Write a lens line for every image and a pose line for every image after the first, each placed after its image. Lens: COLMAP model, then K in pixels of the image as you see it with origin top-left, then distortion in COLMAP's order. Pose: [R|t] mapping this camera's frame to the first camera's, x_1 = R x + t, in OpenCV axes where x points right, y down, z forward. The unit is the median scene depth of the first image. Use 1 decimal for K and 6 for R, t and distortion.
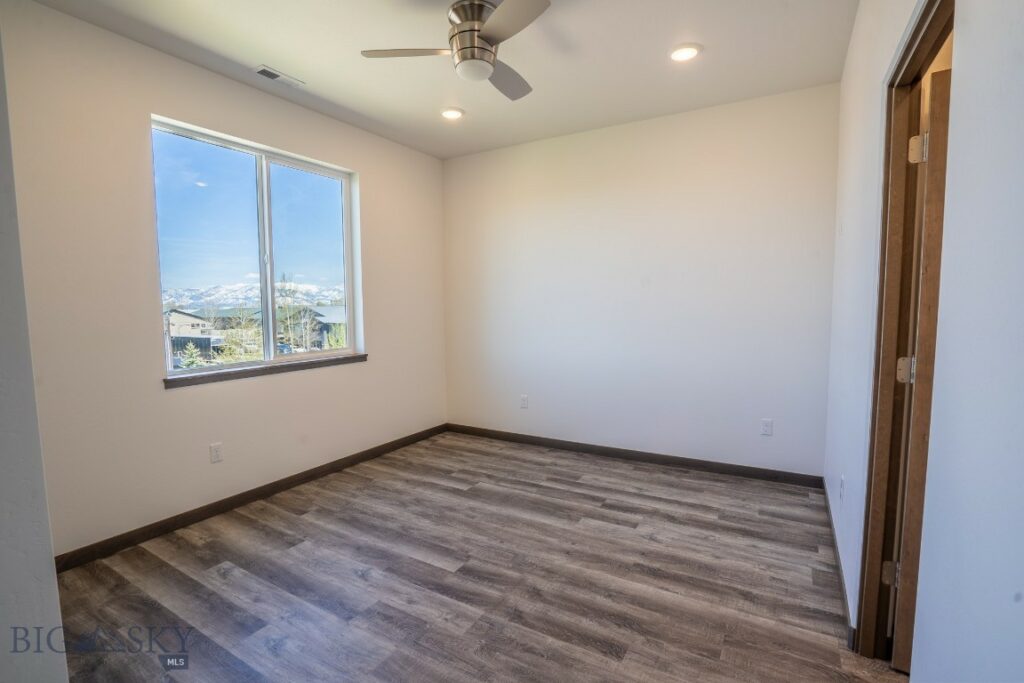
lens RADIAL K [[475.5, 0, 509.0], [0, 475.5, 343.4], [0, 0, 1]] dist [-0.058111, 0.021865]
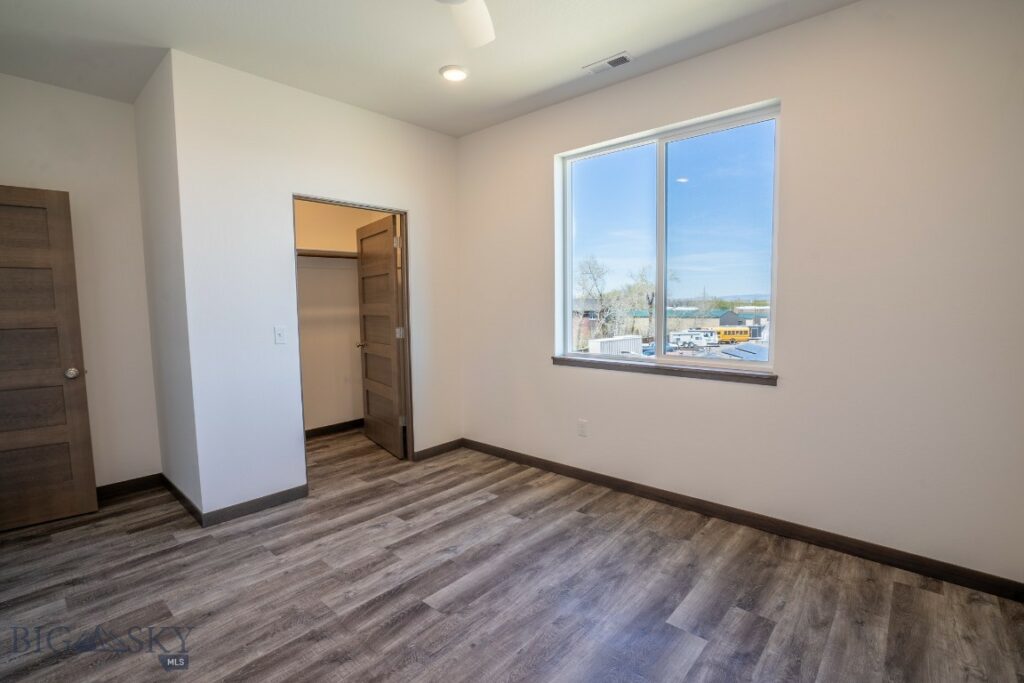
lens RADIAL K [[475.5, 0, 509.0], [0, 475.5, 343.4], [0, 0, 1]] dist [-0.058111, 0.021865]
pose [[-0.190180, 0.094544, -0.977186, 0.637218], [-0.068189, 0.991676, 0.109216, -0.106946], [0.979378, 0.087405, -0.182151, 1.194748]]
